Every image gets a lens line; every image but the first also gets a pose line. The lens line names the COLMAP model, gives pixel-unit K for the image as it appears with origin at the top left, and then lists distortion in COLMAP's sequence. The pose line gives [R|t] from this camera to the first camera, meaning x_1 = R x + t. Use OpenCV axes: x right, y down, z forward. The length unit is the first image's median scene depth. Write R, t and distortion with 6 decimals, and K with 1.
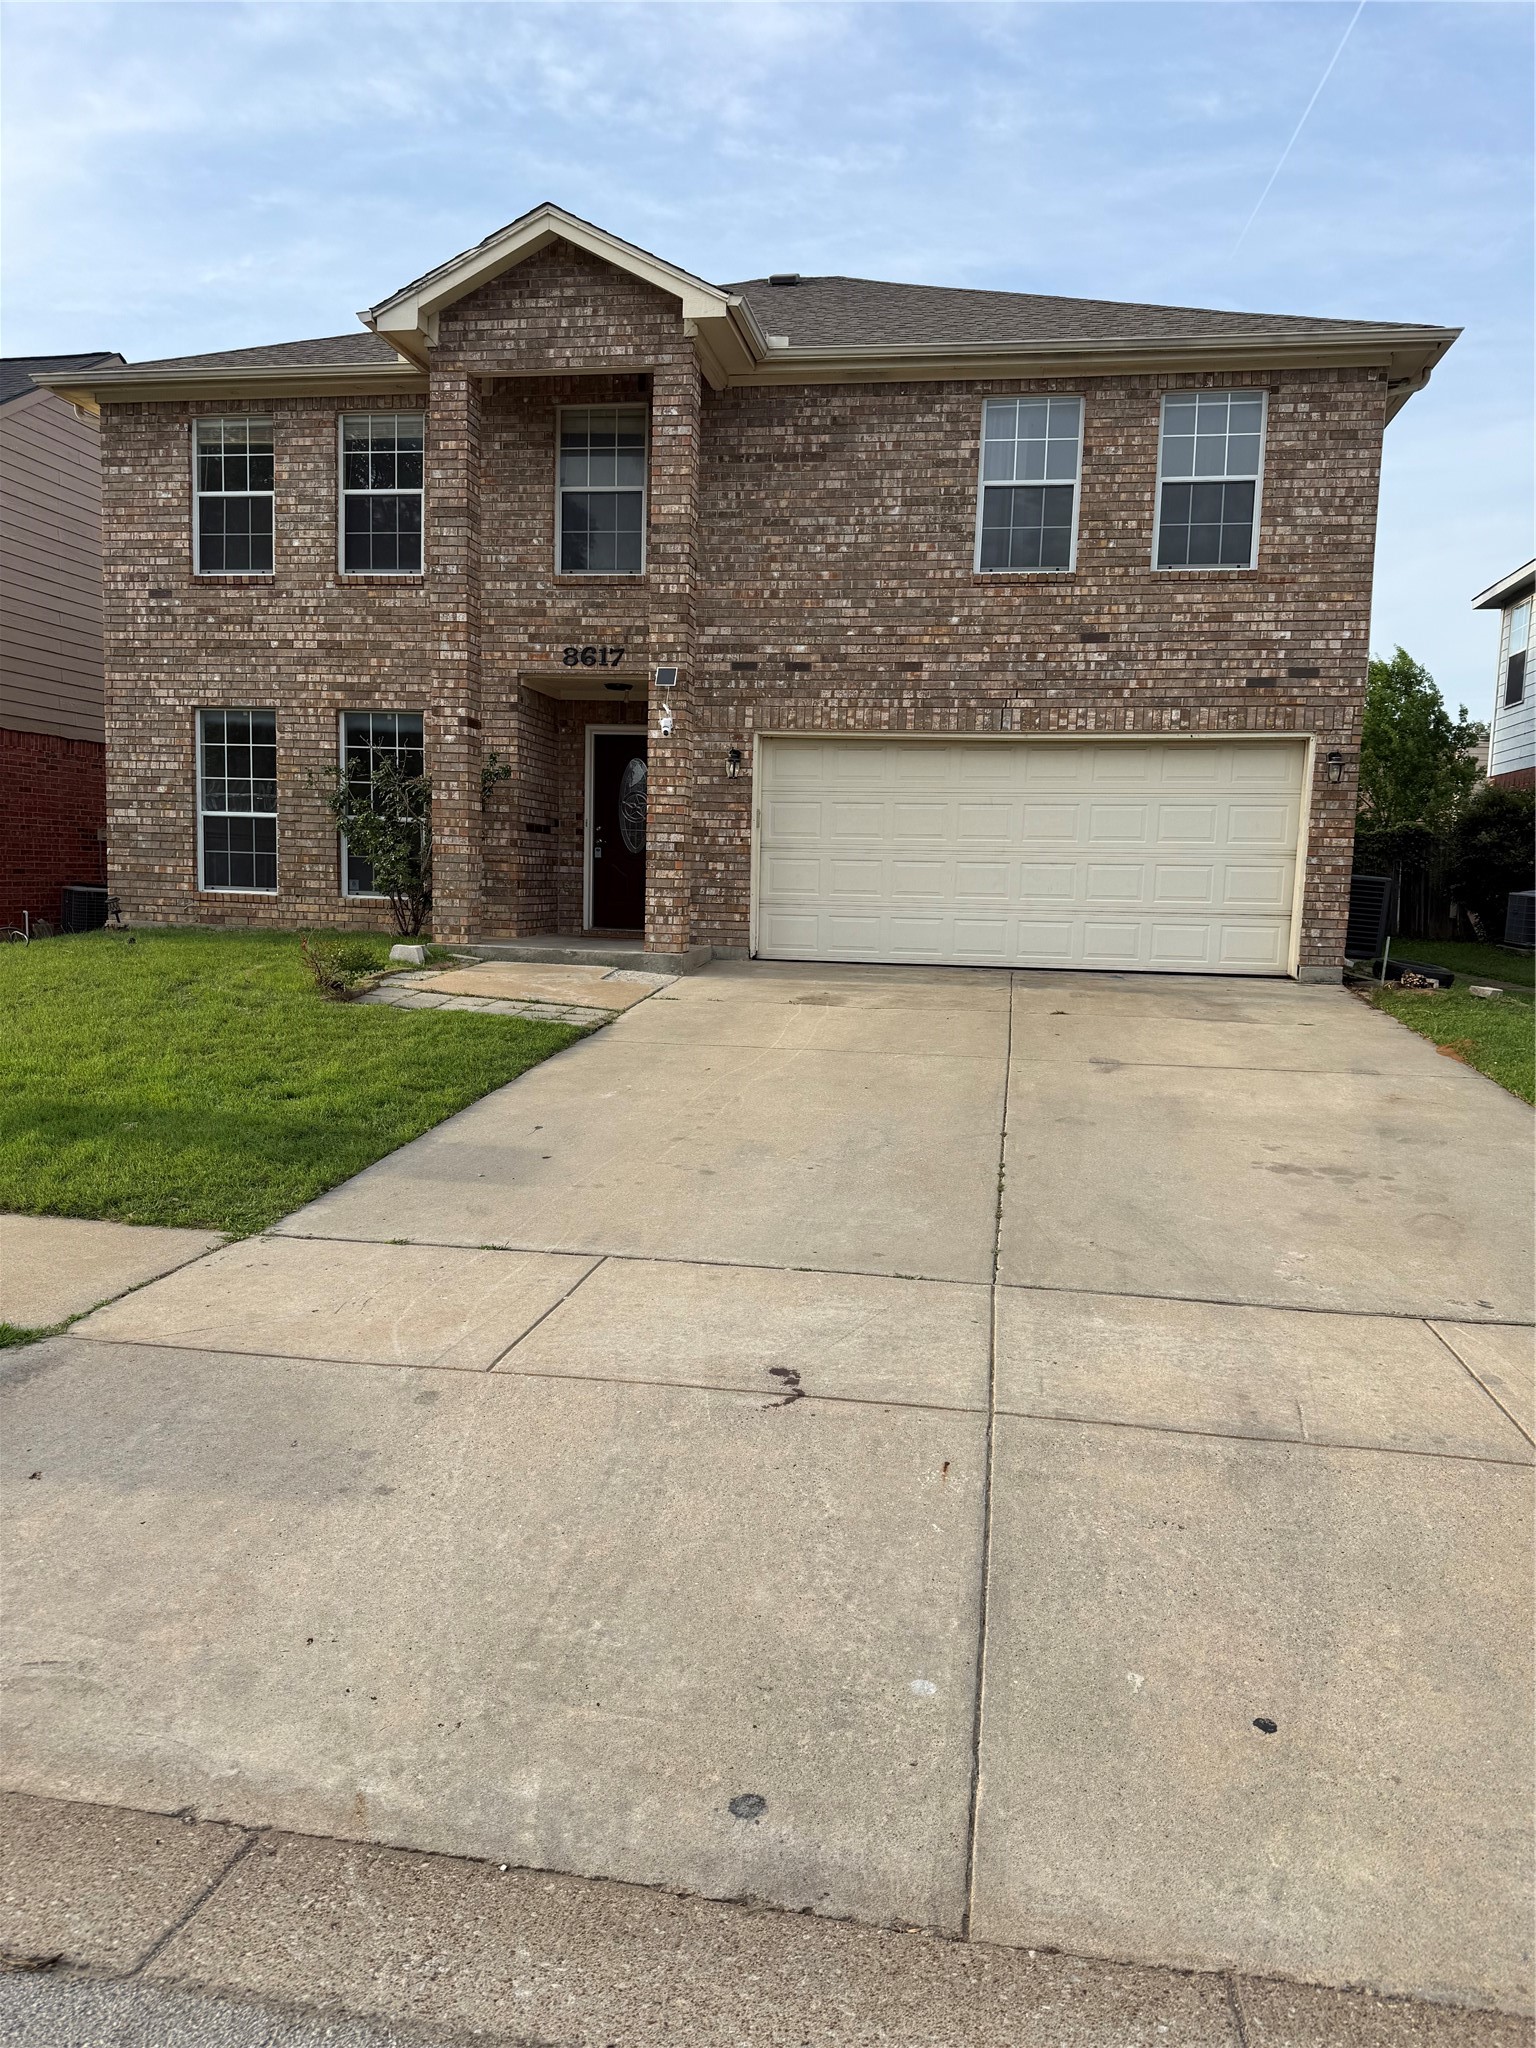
lens RADIAL K [[1430.9, 0, 768.0], [0, 1430.9, 1024.0], [0, 0, 1]] dist [0.188745, -0.402581]
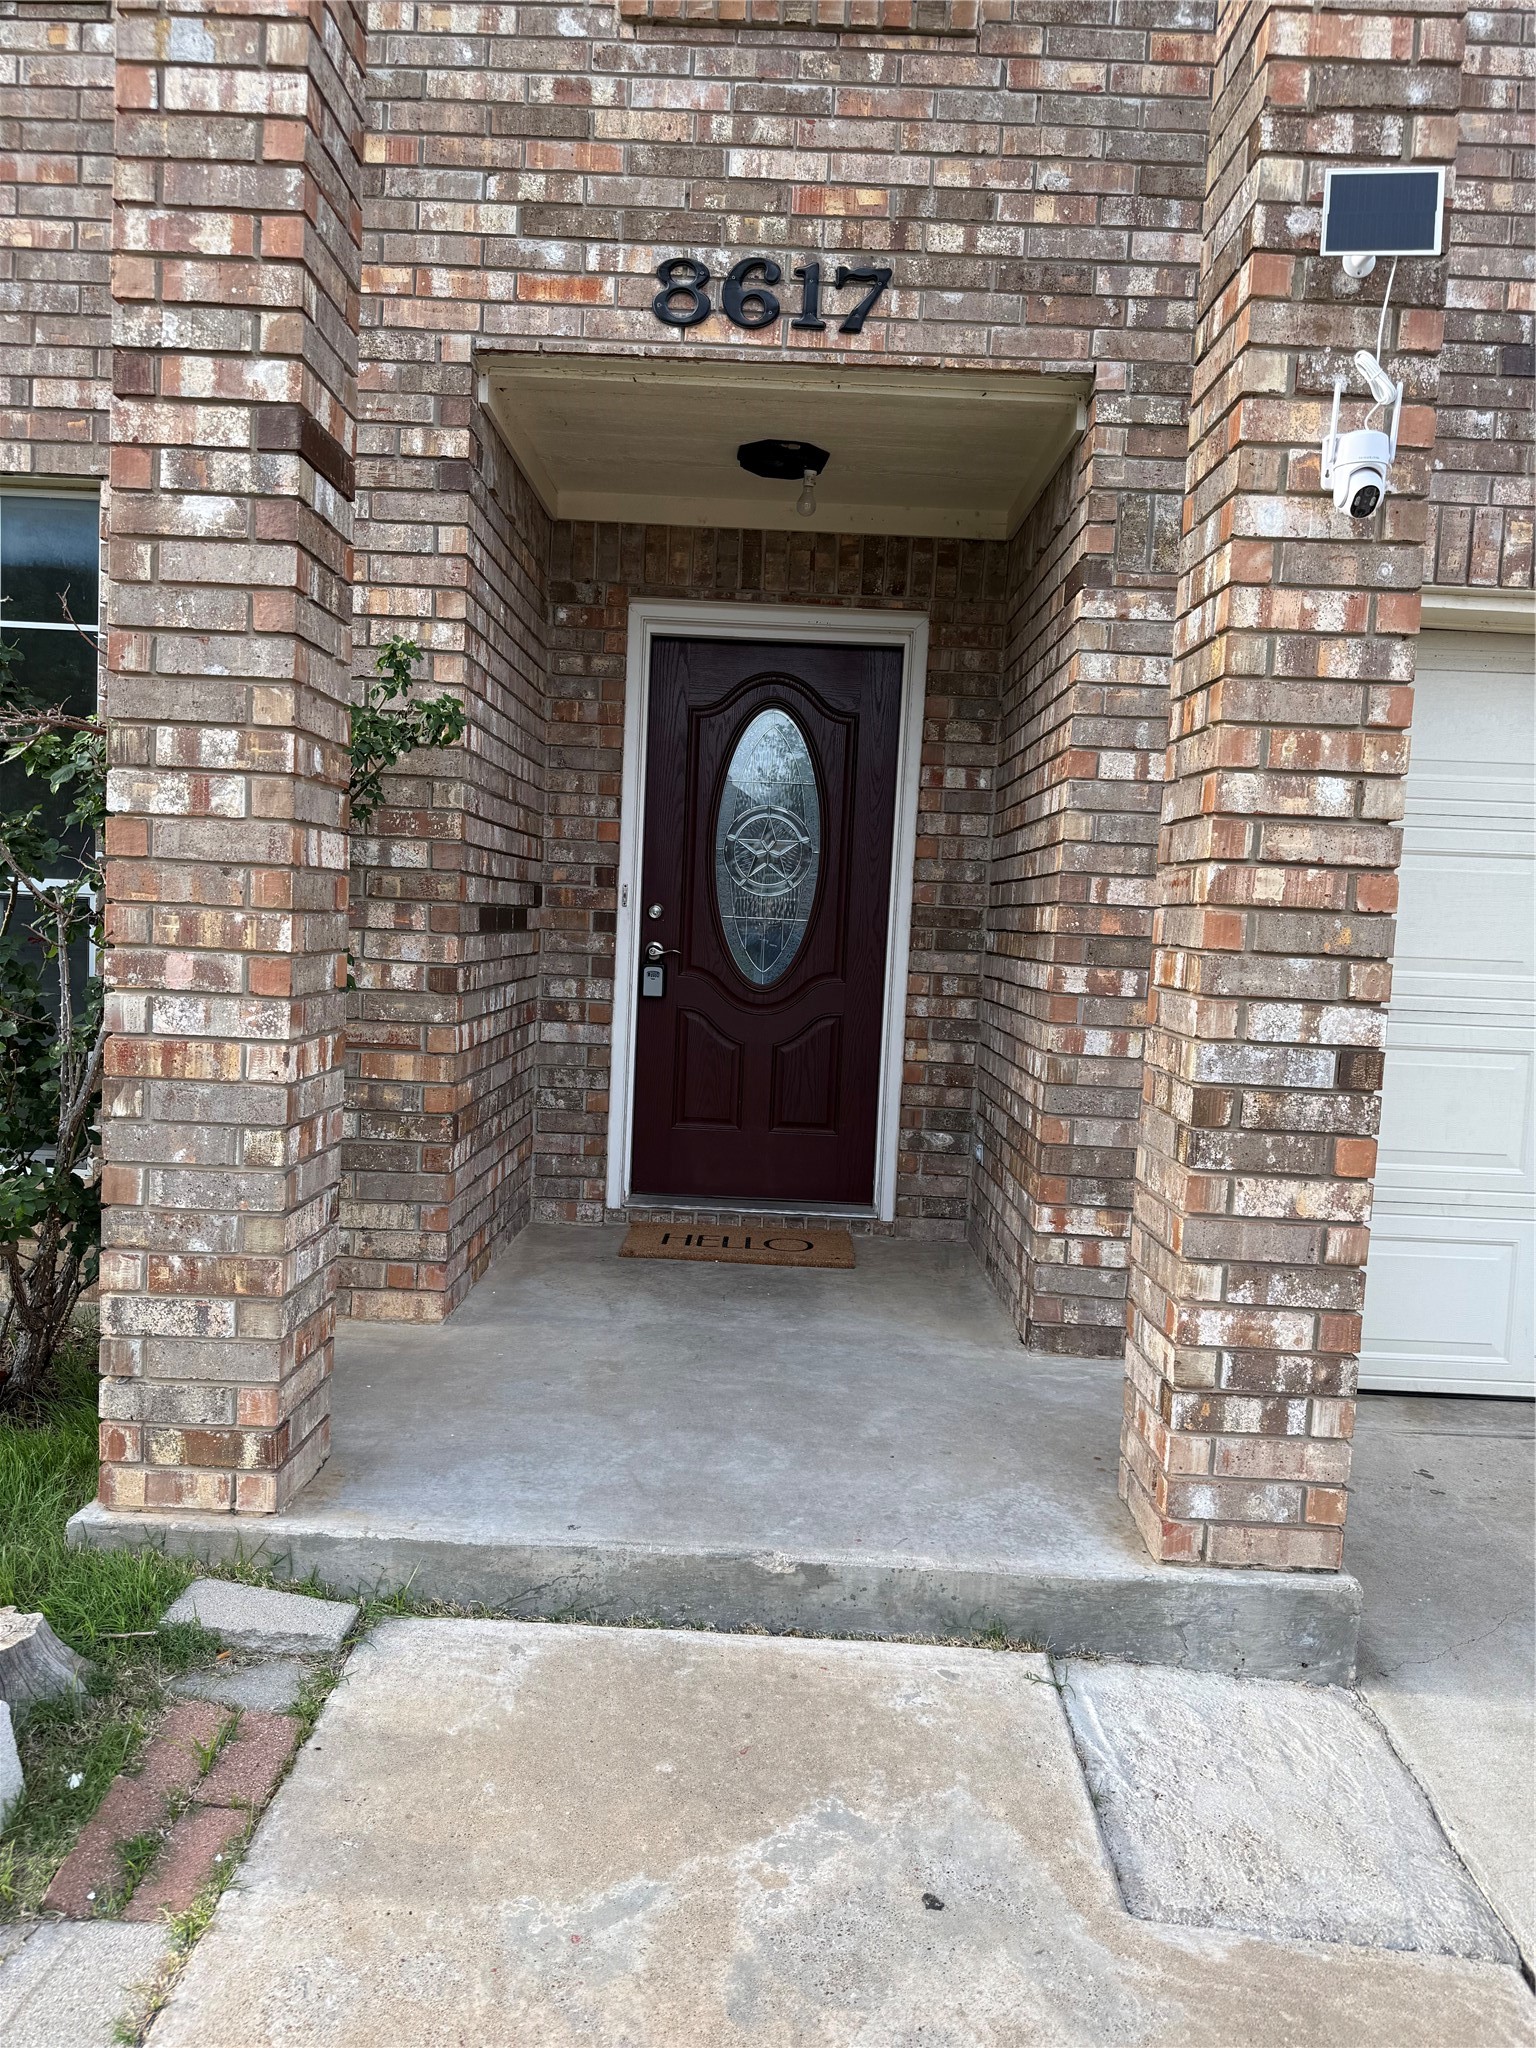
lens RADIAL K [[1439.5, 0, 764.3], [0, 1439.5, 1017.3], [0, 0, 1]] dist [0.053617, -0.067498]
pose [[0.986904, 0.006703, 0.161172, -0.163536], [-0.002877, 0.999709, -0.023963, -0.114761], [-0.161286, 0.023186, 0.986635, 0.739140]]
